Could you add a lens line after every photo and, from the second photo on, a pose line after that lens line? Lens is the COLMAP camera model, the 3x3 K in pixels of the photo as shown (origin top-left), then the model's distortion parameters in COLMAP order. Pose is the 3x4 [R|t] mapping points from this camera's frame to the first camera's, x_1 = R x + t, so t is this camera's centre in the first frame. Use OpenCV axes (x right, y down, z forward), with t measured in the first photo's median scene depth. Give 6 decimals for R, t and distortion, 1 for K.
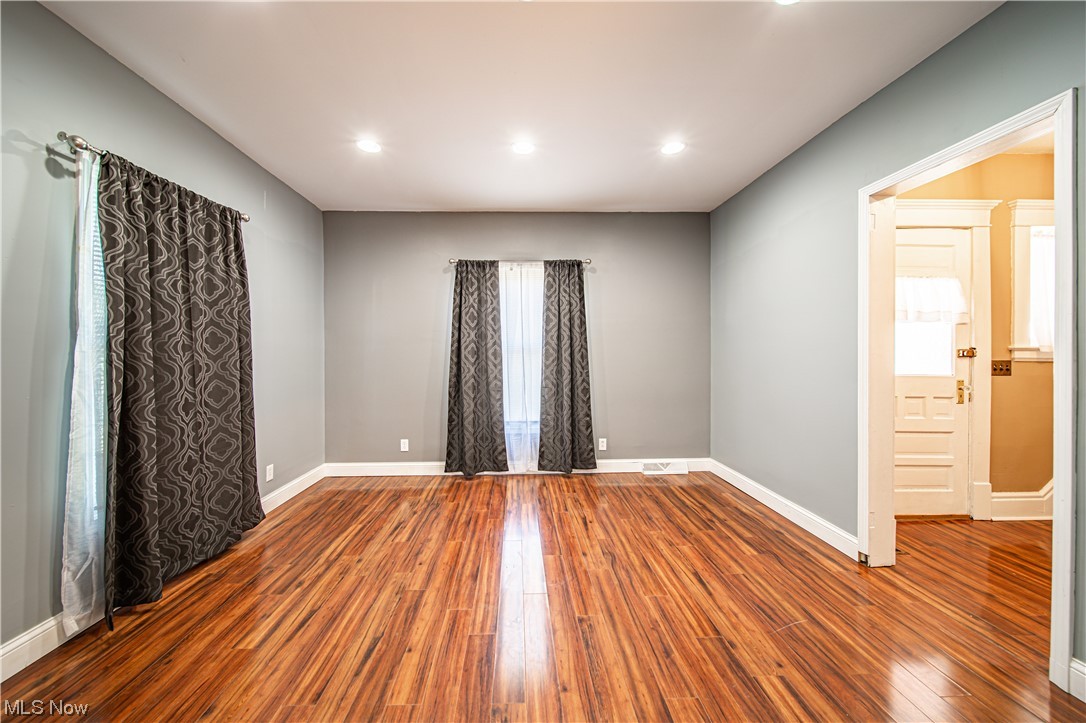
lens RADIAL K [[385.6, 0, 528.2], [0, 385.6, 356.8], [0, 0, 1]] dist [-0.000380, -0.000124]
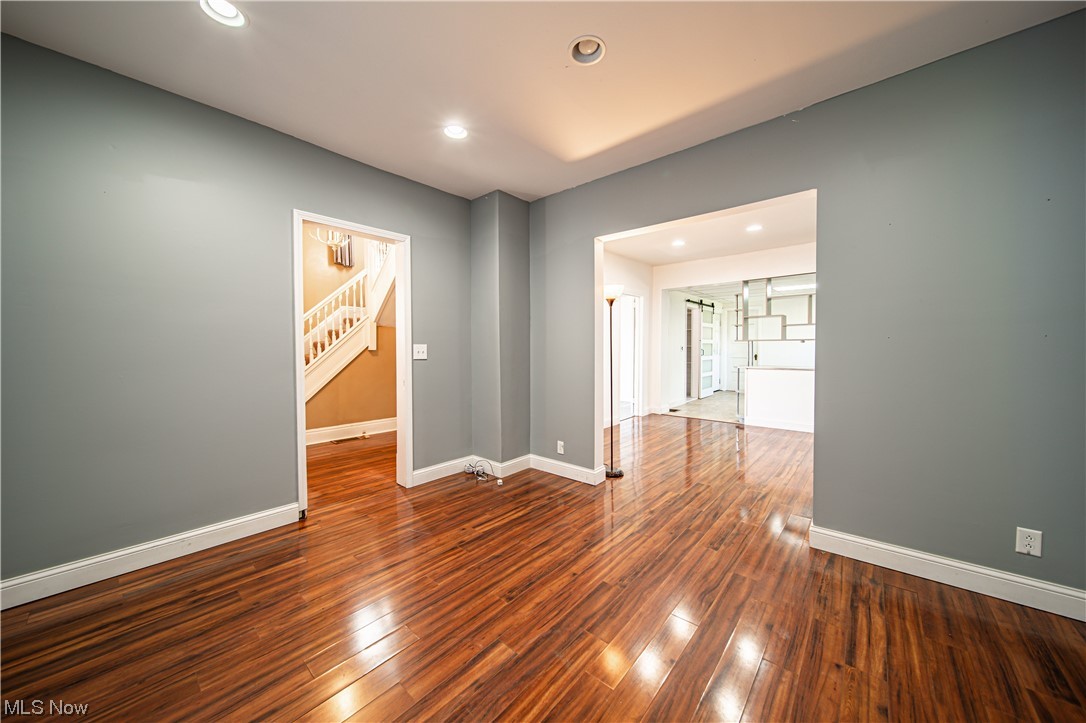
lens RADIAL K [[379.7, 0, 540.6], [0, 379.7, 355.0], [0, 0, 1]] dist [-0.001692, -0.000389]
pose [[-0.728349, -0.010779, 0.685122, -0.302998], [0.013806, 0.999442, 0.030402, -0.006192], [-0.685068, 0.031602, -0.727794, 0.809333]]
